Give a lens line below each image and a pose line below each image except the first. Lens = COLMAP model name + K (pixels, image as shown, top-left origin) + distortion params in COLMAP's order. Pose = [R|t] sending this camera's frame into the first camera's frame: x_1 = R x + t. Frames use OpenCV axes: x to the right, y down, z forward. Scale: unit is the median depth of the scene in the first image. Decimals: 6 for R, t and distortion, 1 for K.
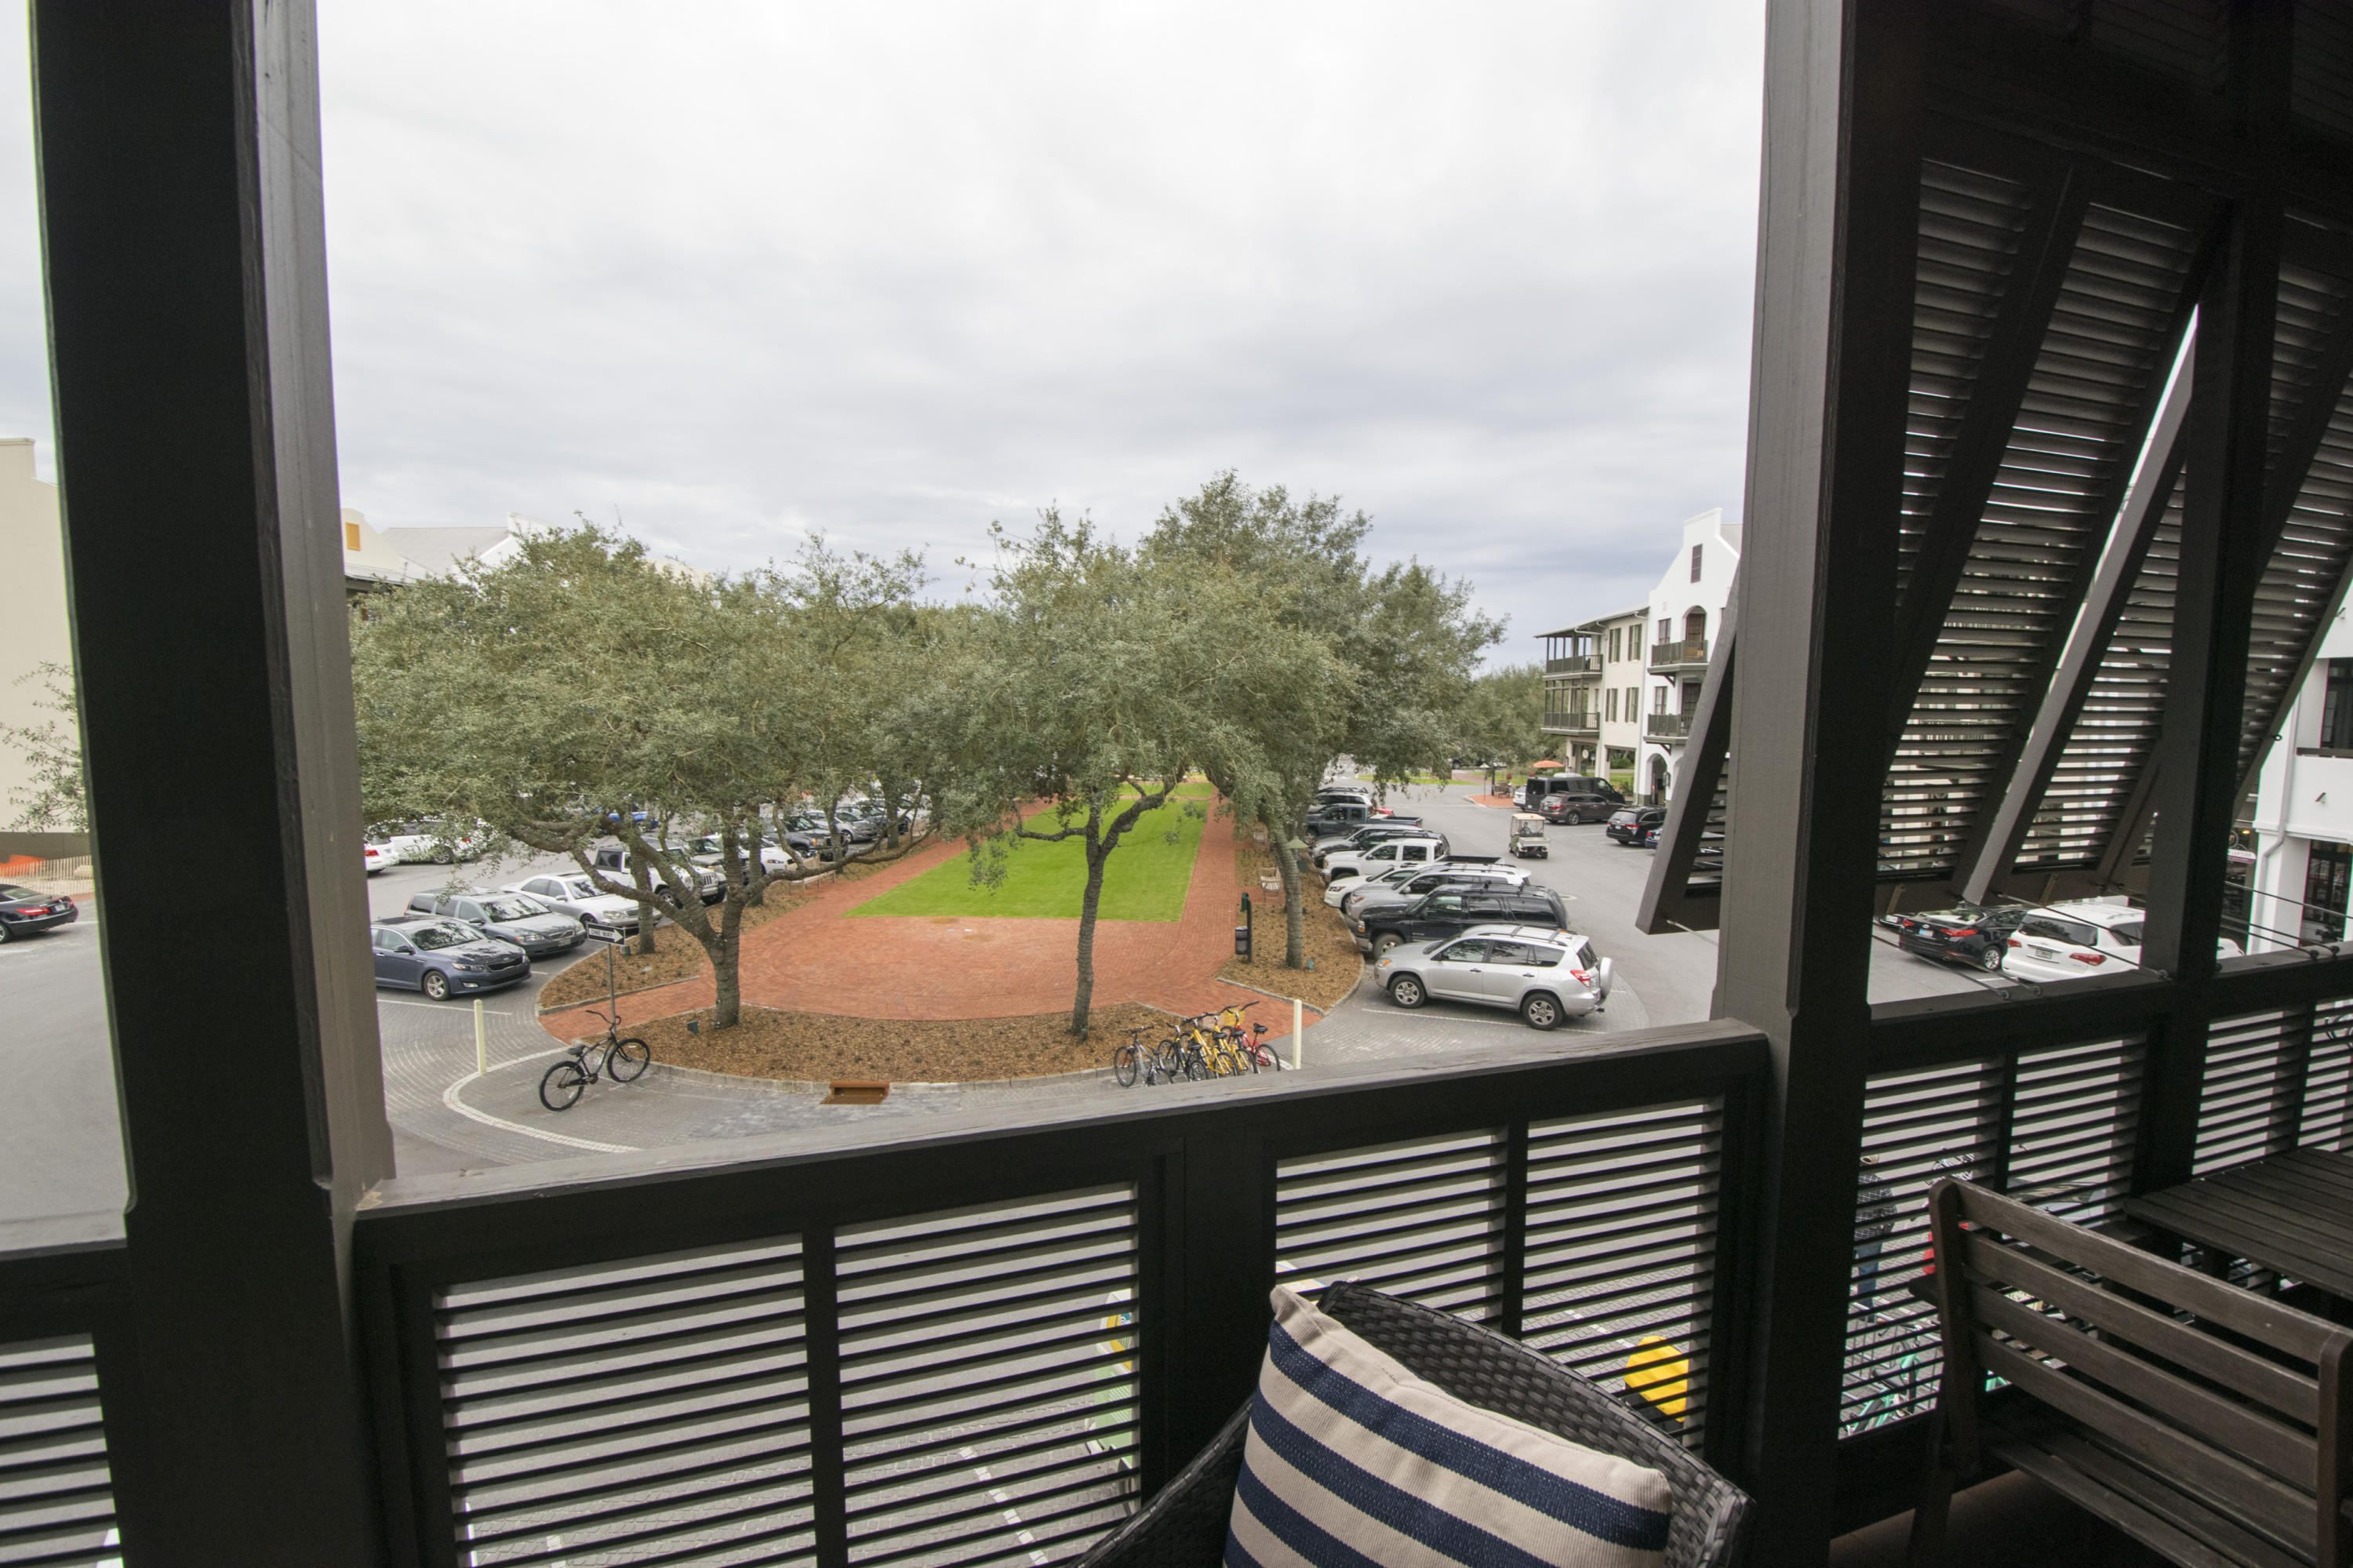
lens RADIAL K [[1037.9, 0, 1193.8], [0, 1037.9, 812.2], [0, 0, 1]] dist [0.004895, -0.014819]
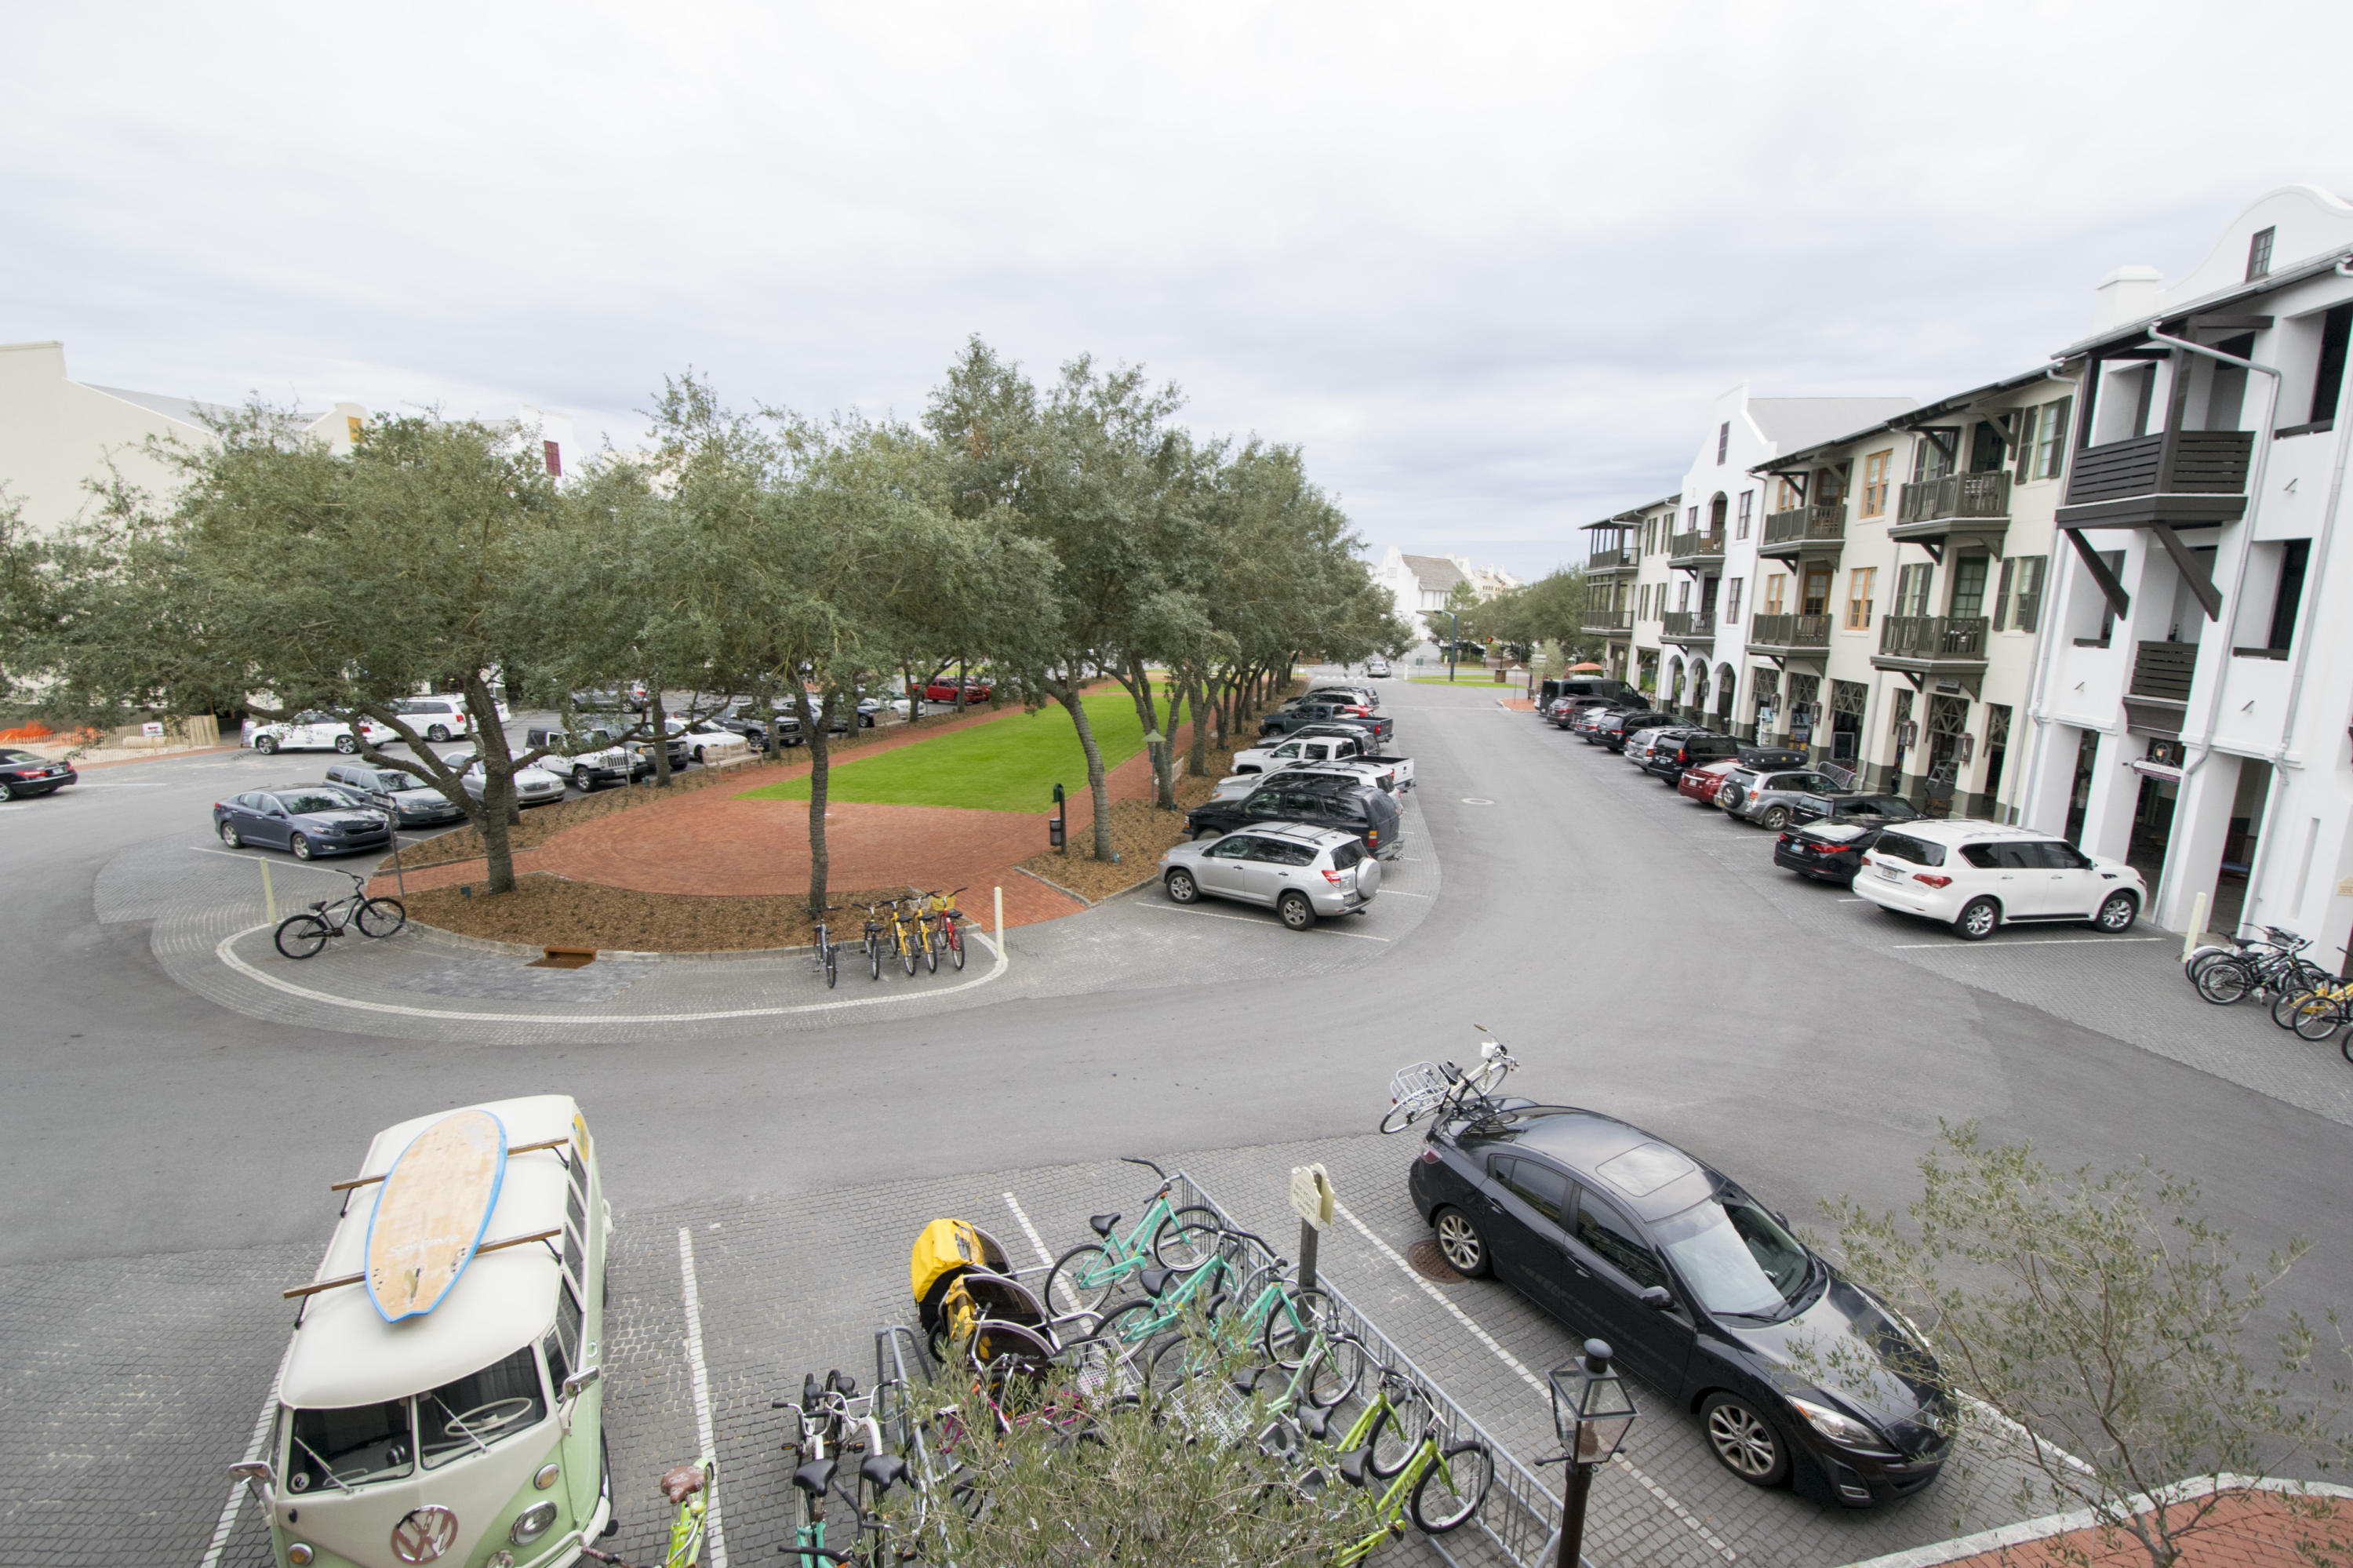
lens RADIAL K [[1037.9, 0, 1178.4], [0, 1037.9, 817.6], [0, 0, 1]] dist [0.004895, -0.014819]
pose [[0.992703, 0.031093, -0.116508, 0.318763], [-0.019370, 0.994755, 0.100432, 0.009824], [0.119020, -0.097443, 0.988099, 0.039494]]
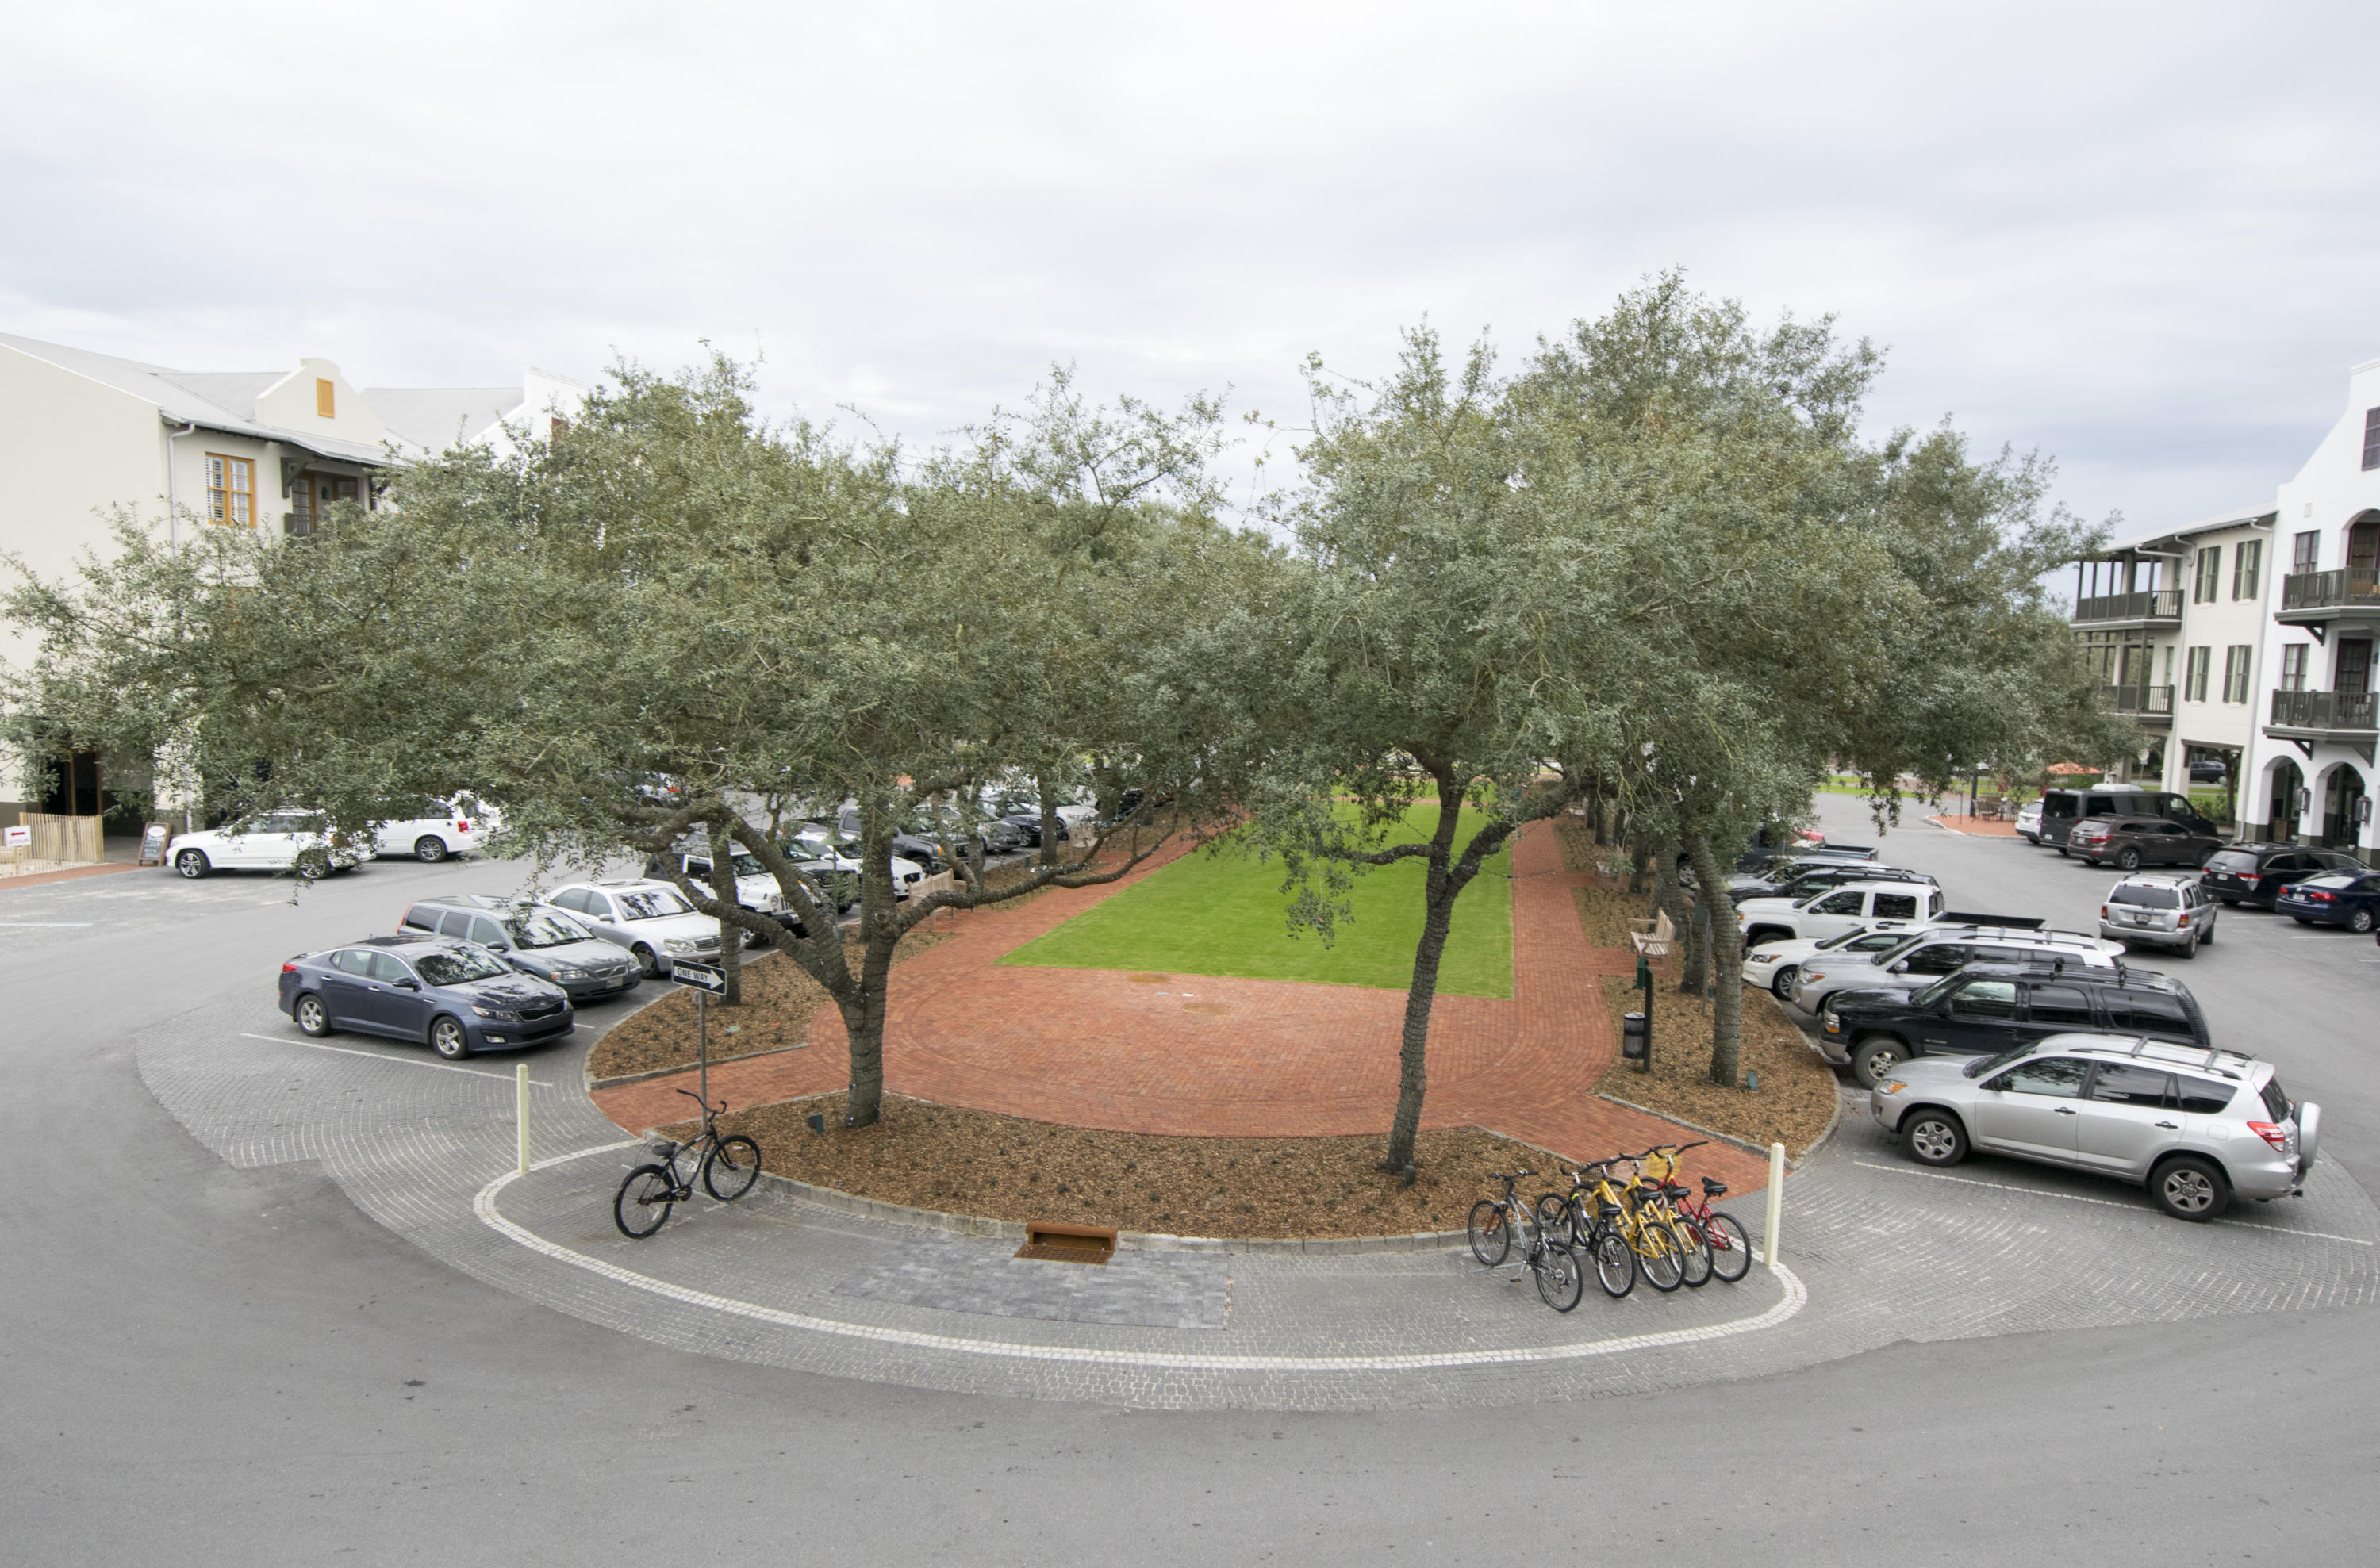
lens RADIAL K [[1561.8, 0, 1207.0], [0, 1561.8, 823.4], [0, 0, 1]] dist [0.016002, -0.017729]
pose [[0.987971, 0.035446, -0.150522, -0.080440], [-0.035340, 0.999370, 0.003381, 0.003122], [0.150547, 0.001979, 0.988601, 0.042523]]
